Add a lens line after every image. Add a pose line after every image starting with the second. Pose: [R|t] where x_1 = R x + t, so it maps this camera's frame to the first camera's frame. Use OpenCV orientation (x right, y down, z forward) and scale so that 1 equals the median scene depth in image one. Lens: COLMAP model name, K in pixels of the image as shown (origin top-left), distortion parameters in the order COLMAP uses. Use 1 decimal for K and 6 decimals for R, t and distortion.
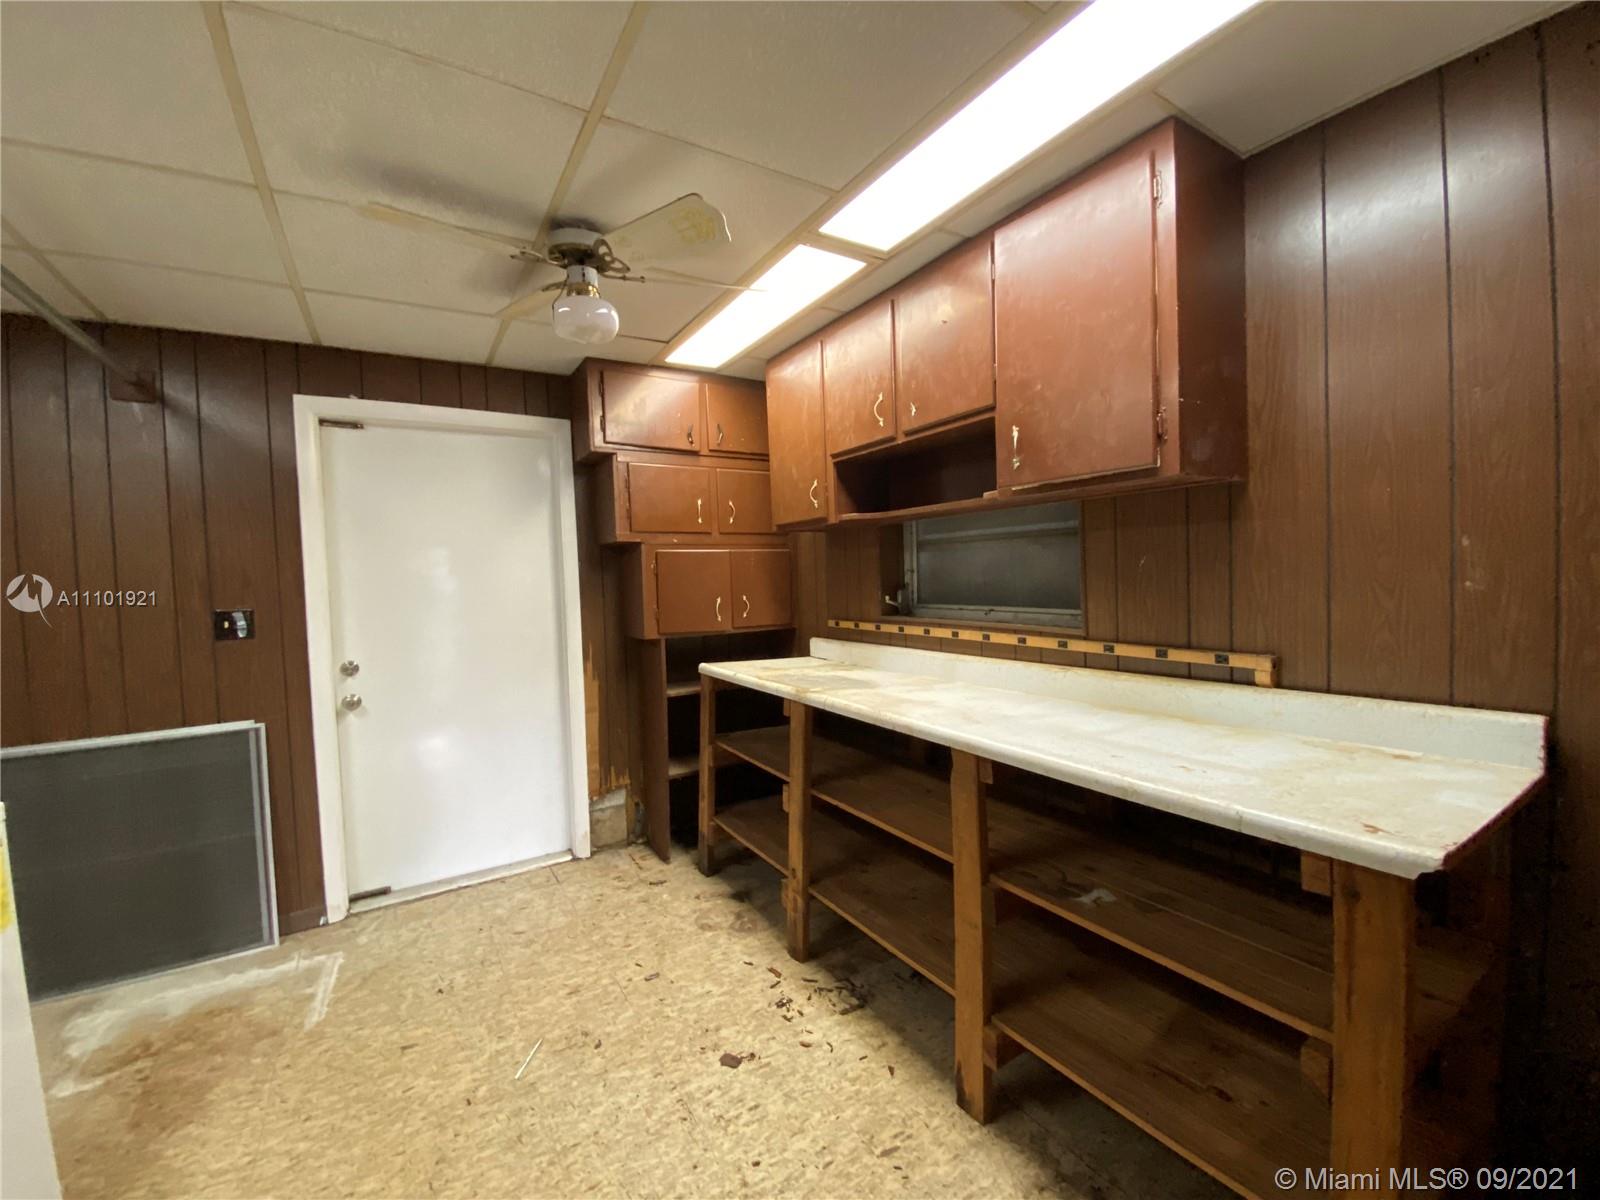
lens RADIAL K [[660.2, 0, 804.3], [0, 660.2, 593.7], [0, 0, 1]] dist [0.020048, -0.018032]
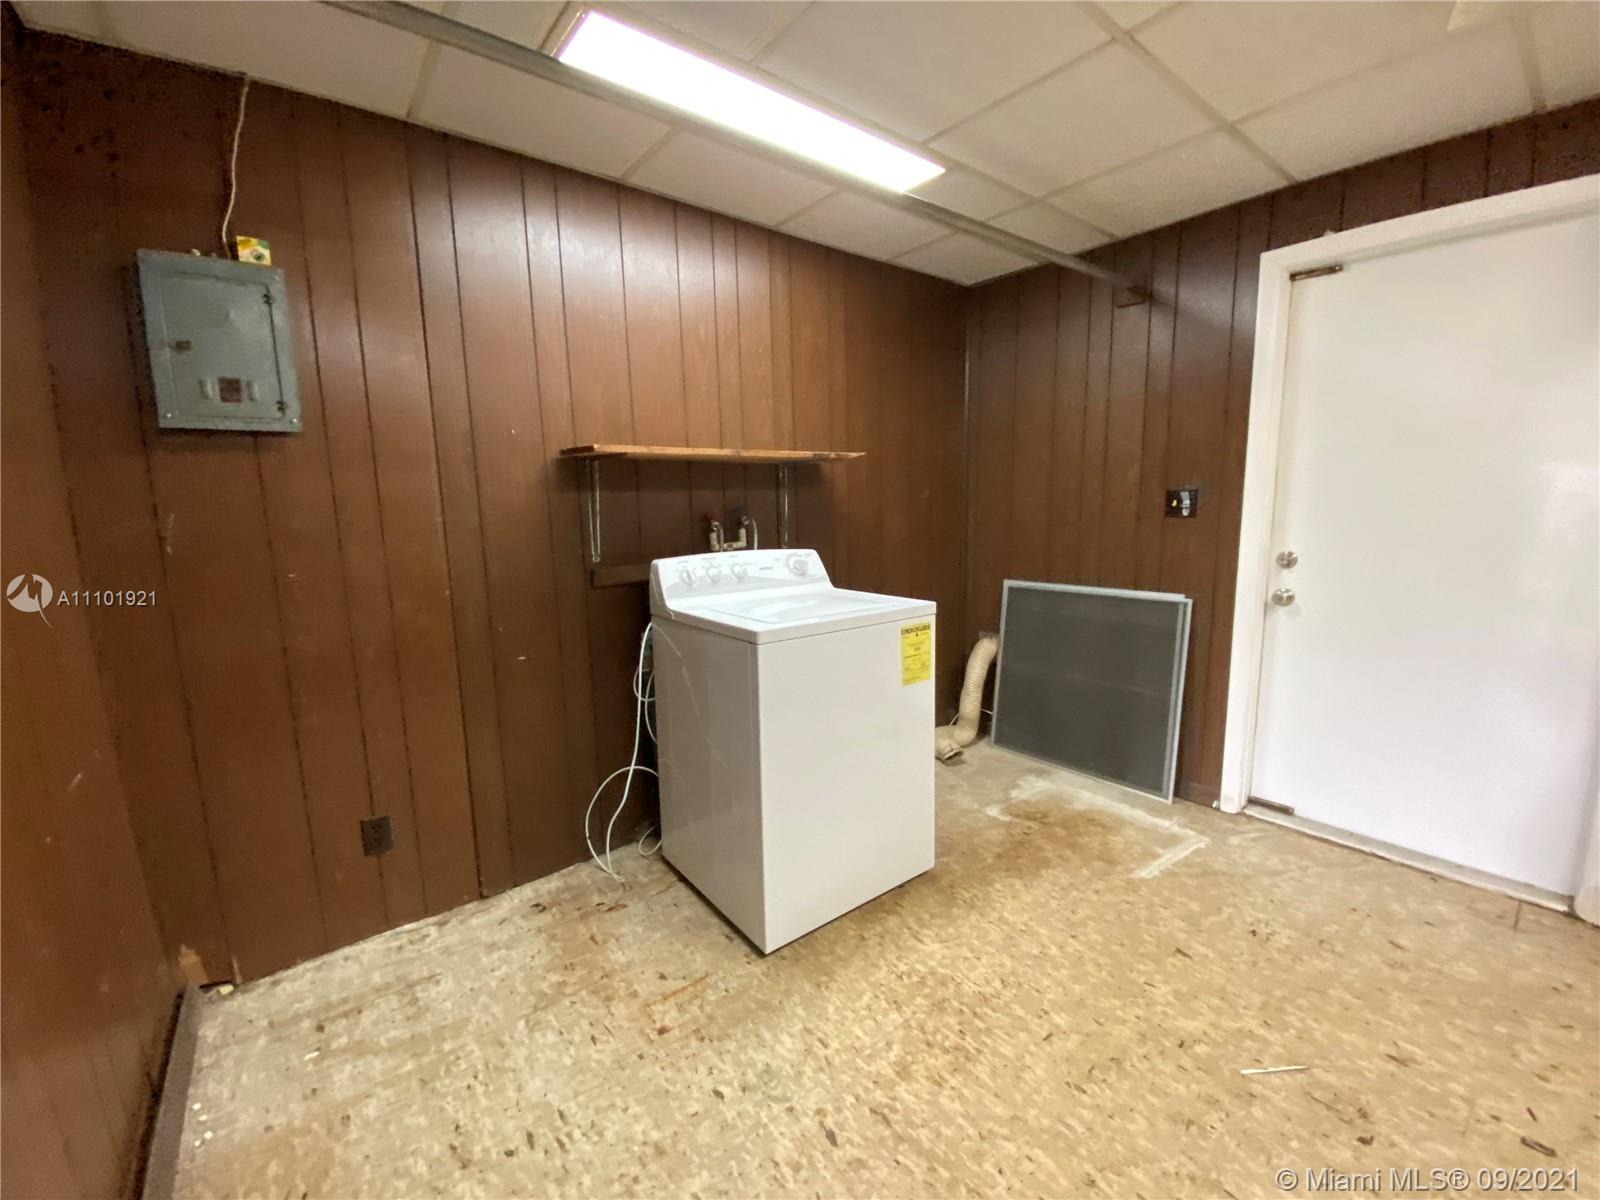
lens RADIAL K [[660.2, 0, 804.3], [0, 660.2, 593.7], [0, 0, 1]] dist [0.020048, -0.018032]
pose [[0.117712, 0.167375, -0.978841, 0.150175], [-0.022765, 0.985889, 0.165843, 0.029096], [0.992787, 0.002761, 0.119861, 0.294498]]
